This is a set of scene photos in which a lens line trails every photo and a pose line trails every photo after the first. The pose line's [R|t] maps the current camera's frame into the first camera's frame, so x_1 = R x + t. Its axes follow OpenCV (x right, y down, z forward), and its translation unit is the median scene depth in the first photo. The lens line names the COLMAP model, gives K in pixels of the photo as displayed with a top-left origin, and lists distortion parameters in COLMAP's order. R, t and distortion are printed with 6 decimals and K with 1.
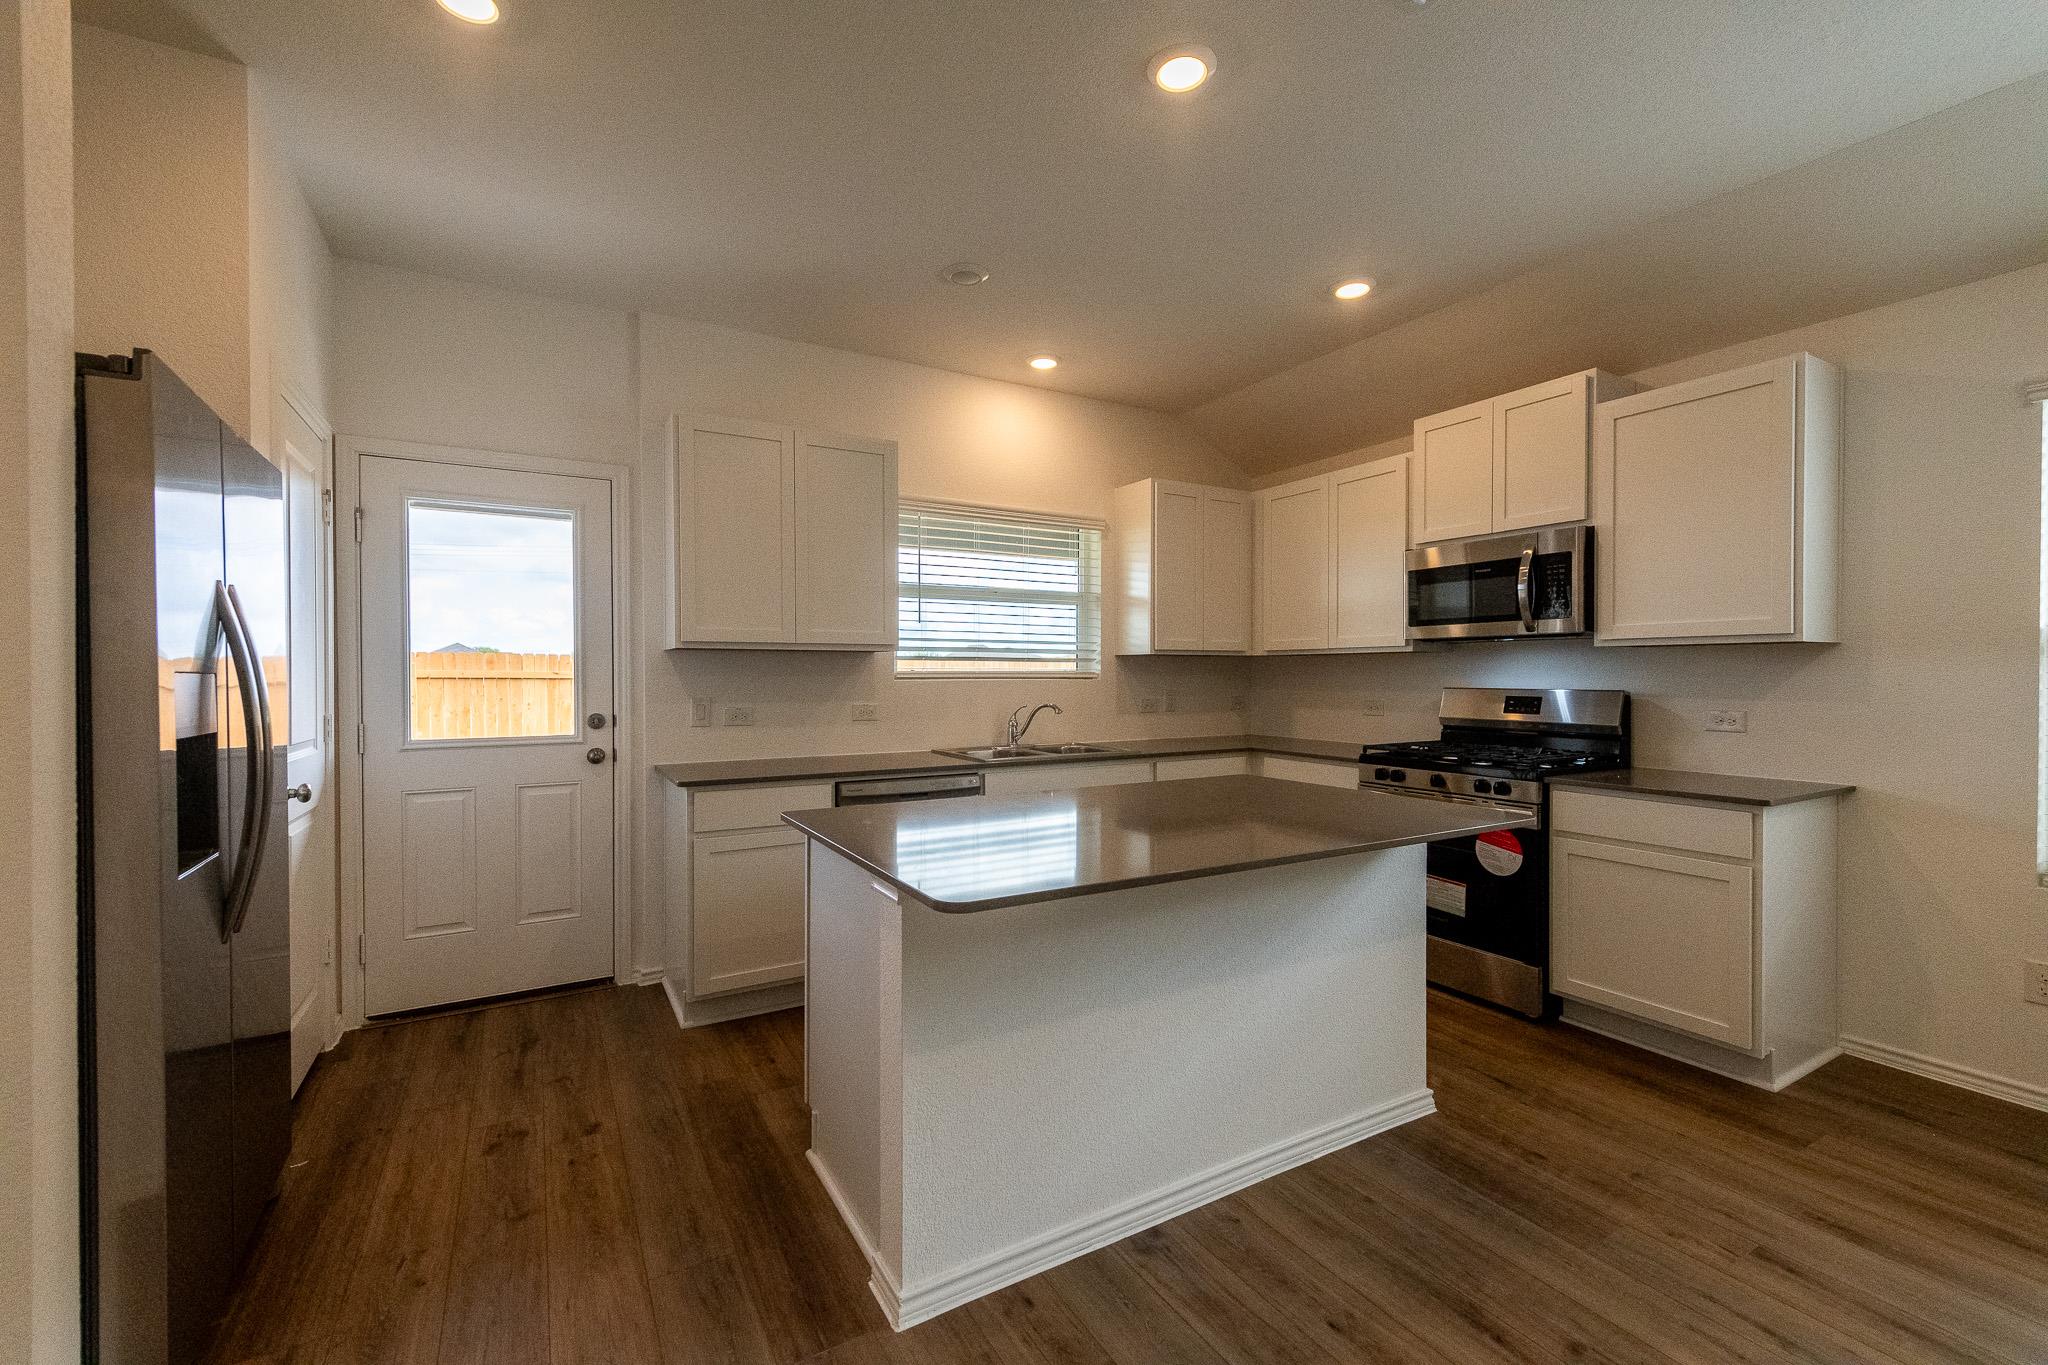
lens RADIAL K [[851.5, 0, 1024.5], [0, 851.5, 681.7], [0, 0, 1]] dist [0.013127, -0.003936]
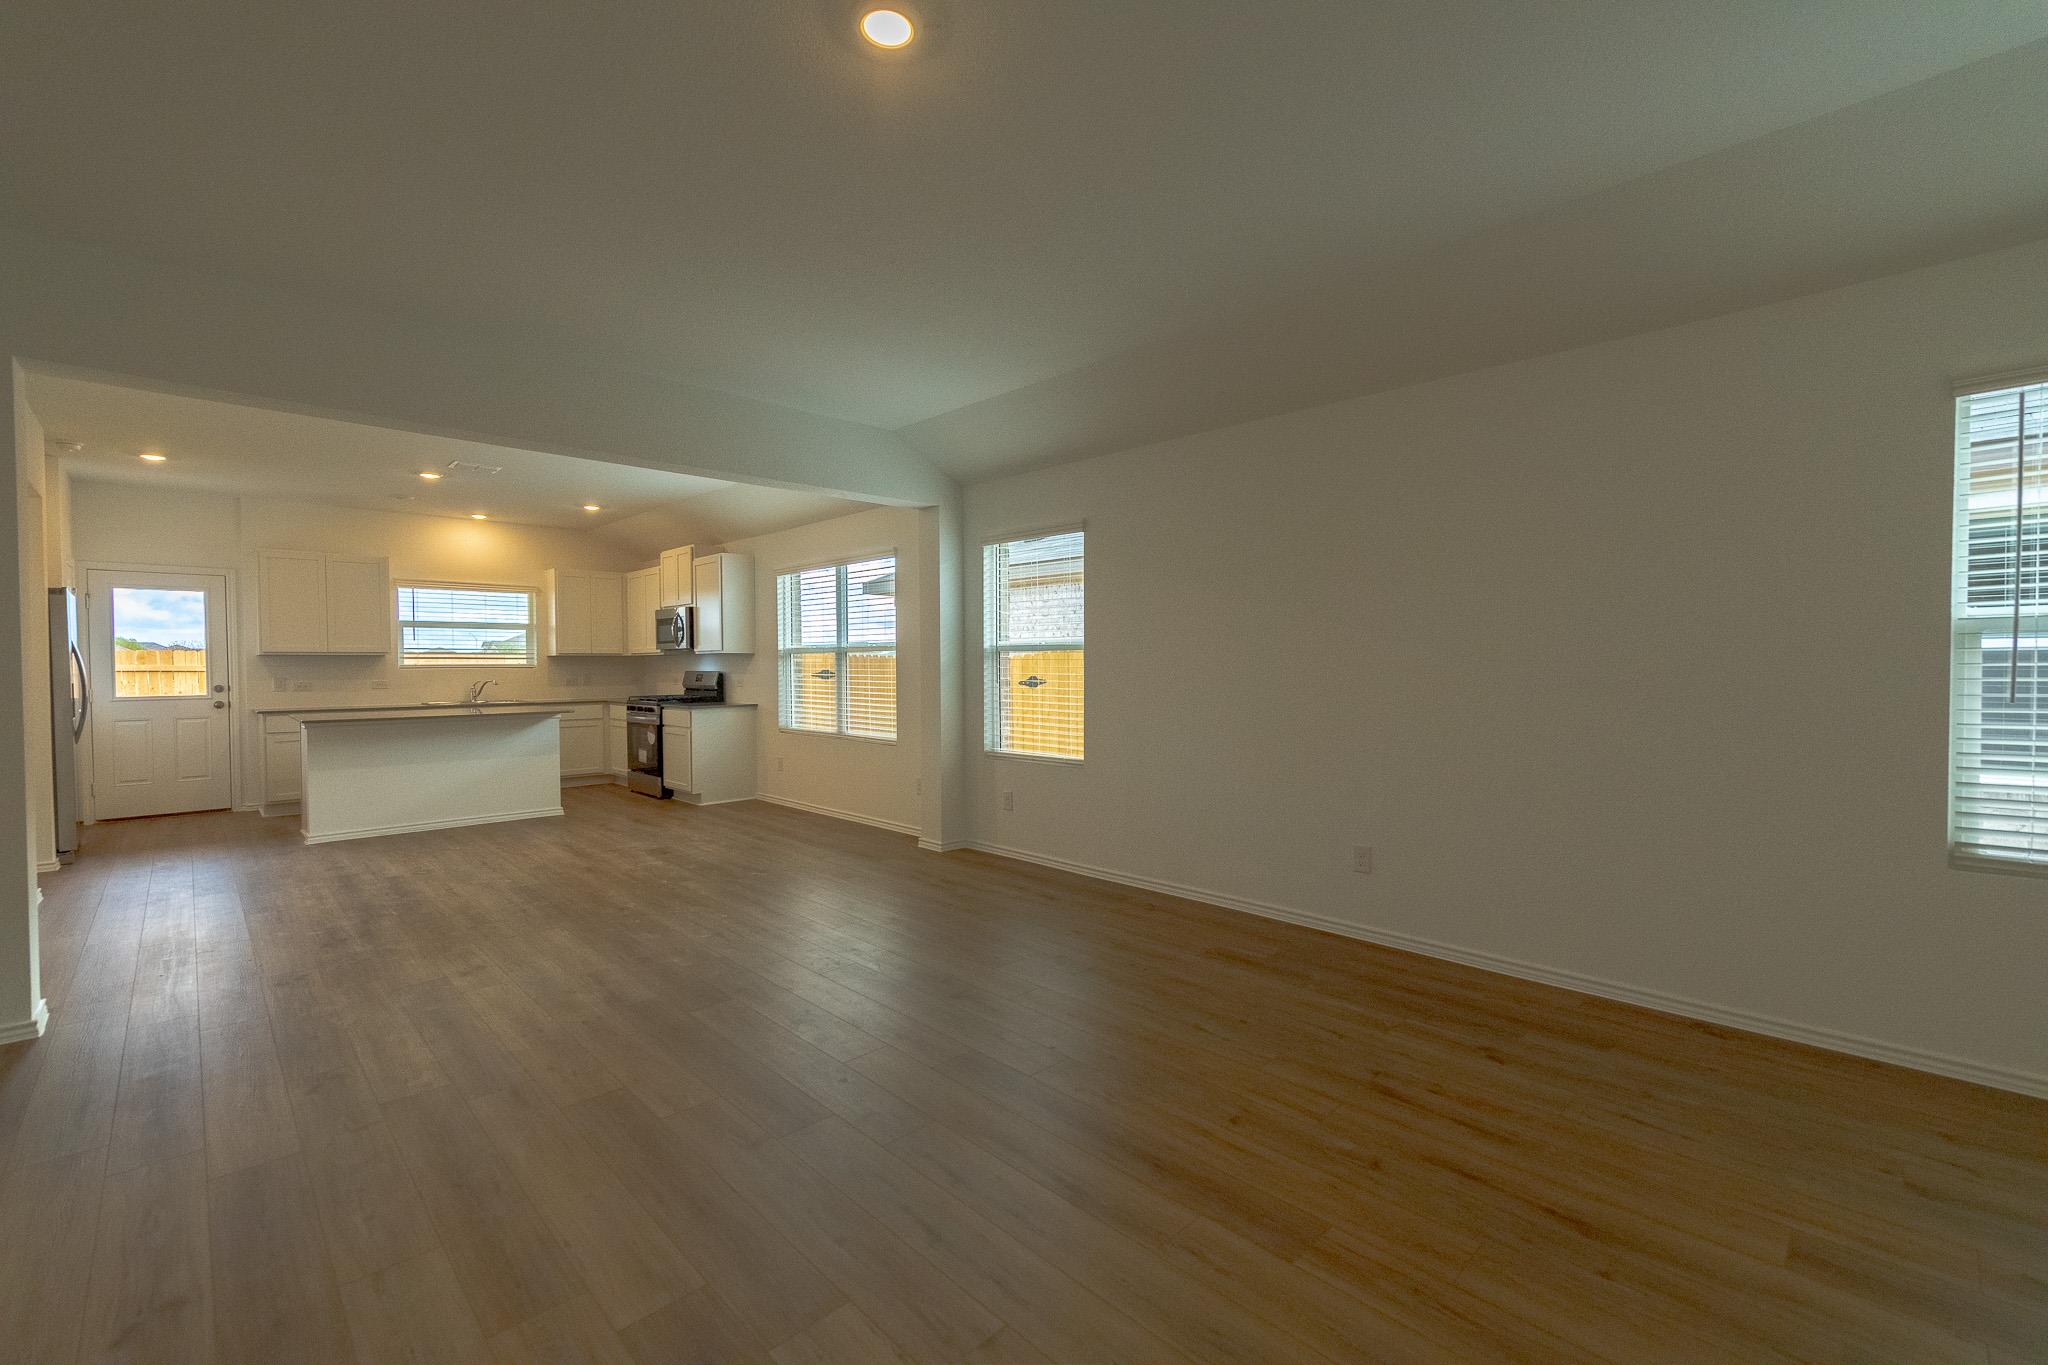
lens RADIAL K [[851.5, 0, 1024.3], [0, 851.5, 684.0], [0, 0, 1]] dist [0.013127, -0.003936]
pose [[0.968435, -0.010297, 0.249052, 0.951702], [0.007161, 0.999883, 0.013495, 0.020727], [-0.249162, -0.011285, 0.968396, -1.646401]]
